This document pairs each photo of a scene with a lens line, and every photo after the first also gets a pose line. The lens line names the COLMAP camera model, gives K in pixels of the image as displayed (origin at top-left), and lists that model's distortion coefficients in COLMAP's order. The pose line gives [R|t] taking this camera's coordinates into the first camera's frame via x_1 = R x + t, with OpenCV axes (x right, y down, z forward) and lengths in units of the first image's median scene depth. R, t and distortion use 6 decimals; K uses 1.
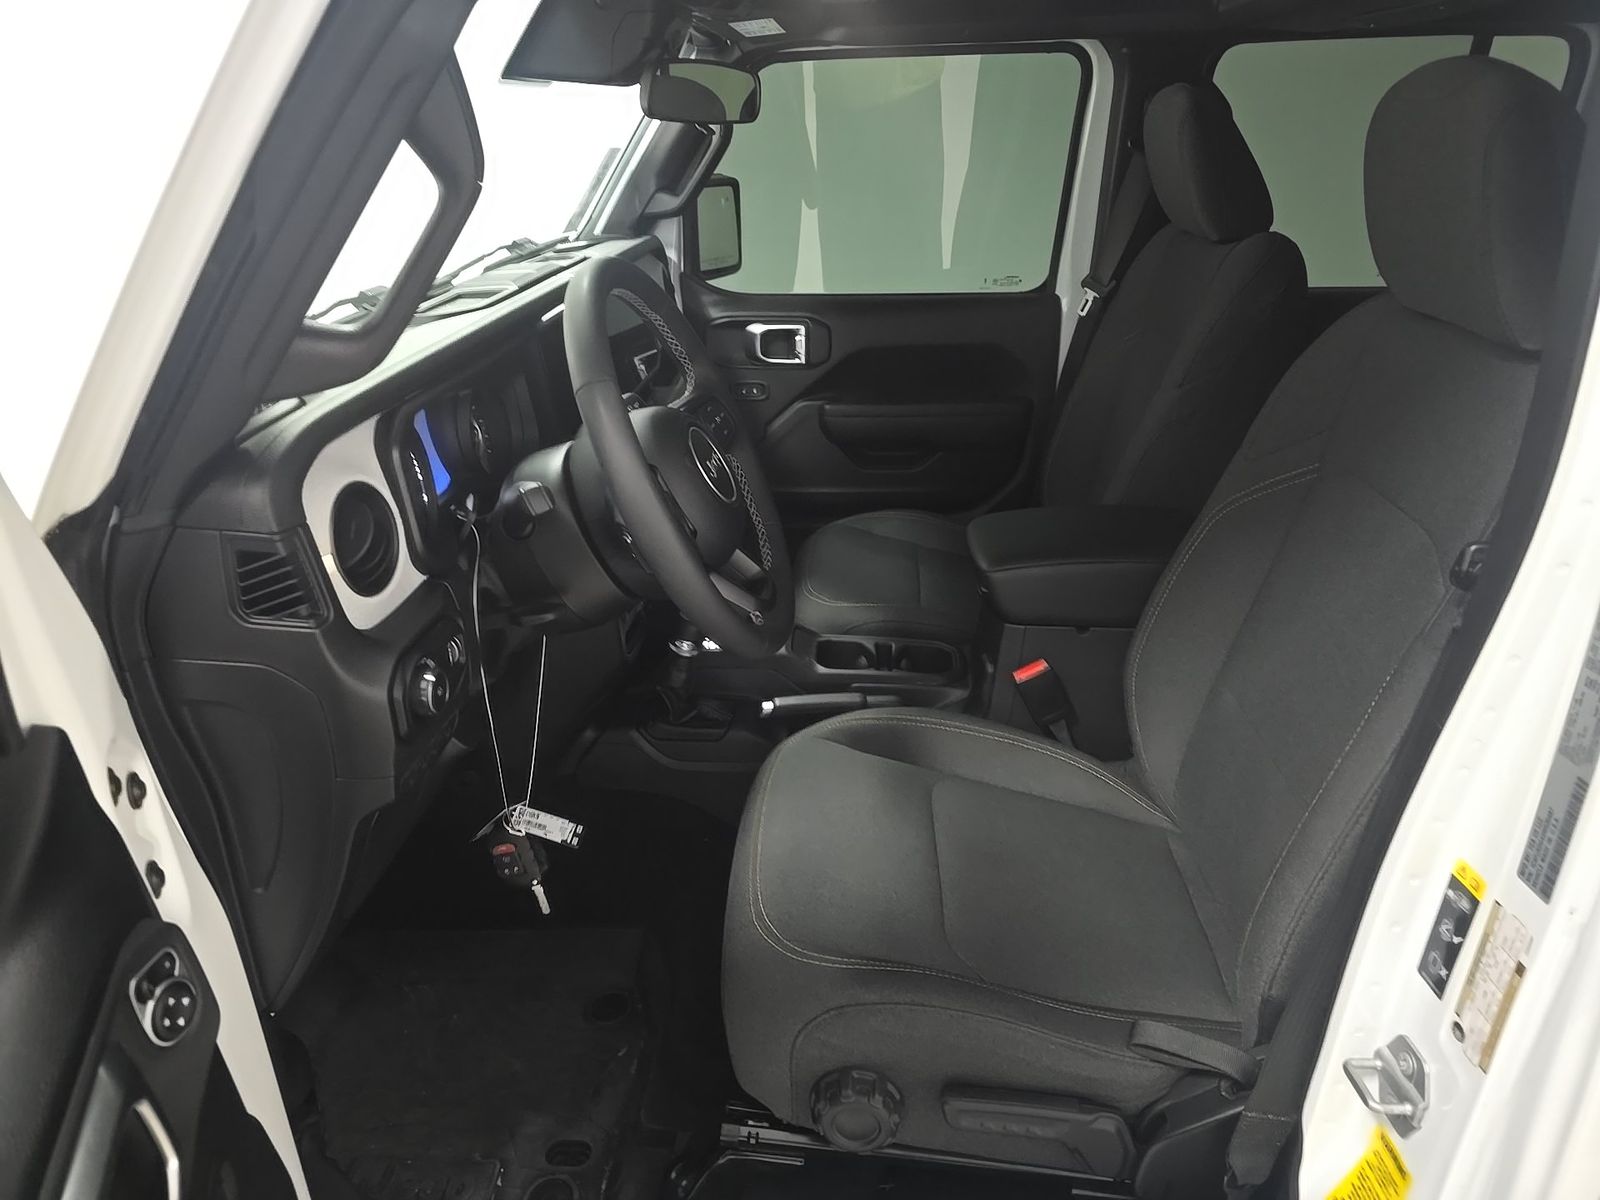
lens RADIAL K [[1101.1, 0, 800.0], [0, 1101.1, 600.0], [0, 0, 1]] dist [0.072279, -0.071595]
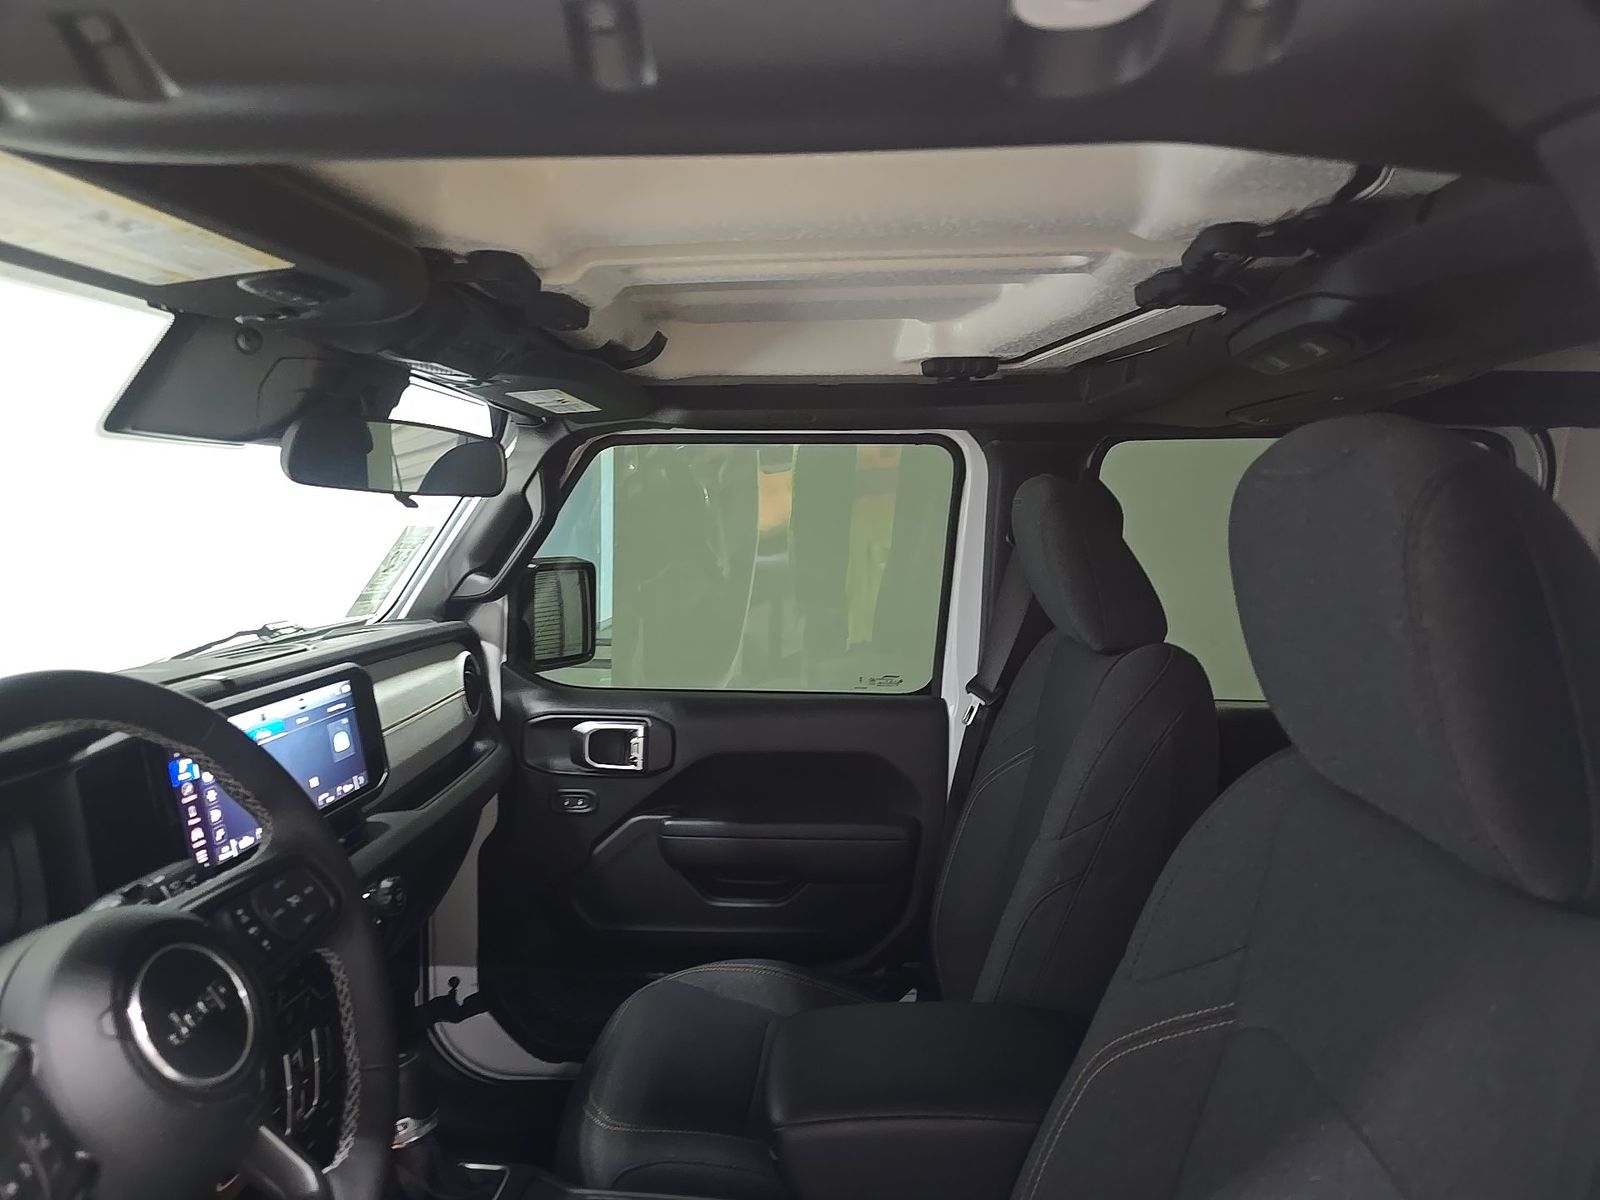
lens RADIAL K [[1101.1, 0, 800.0], [0, 1101.1, 600.0], [0, 0, 1]] dist [0.072279, -0.071595]
pose [[0.999538, 0.025678, 0.016274, 0.107548], [-0.019031, 0.945957, -0.323733, -0.071002], [-0.023707, 0.323274, 0.946008, 0.179058]]
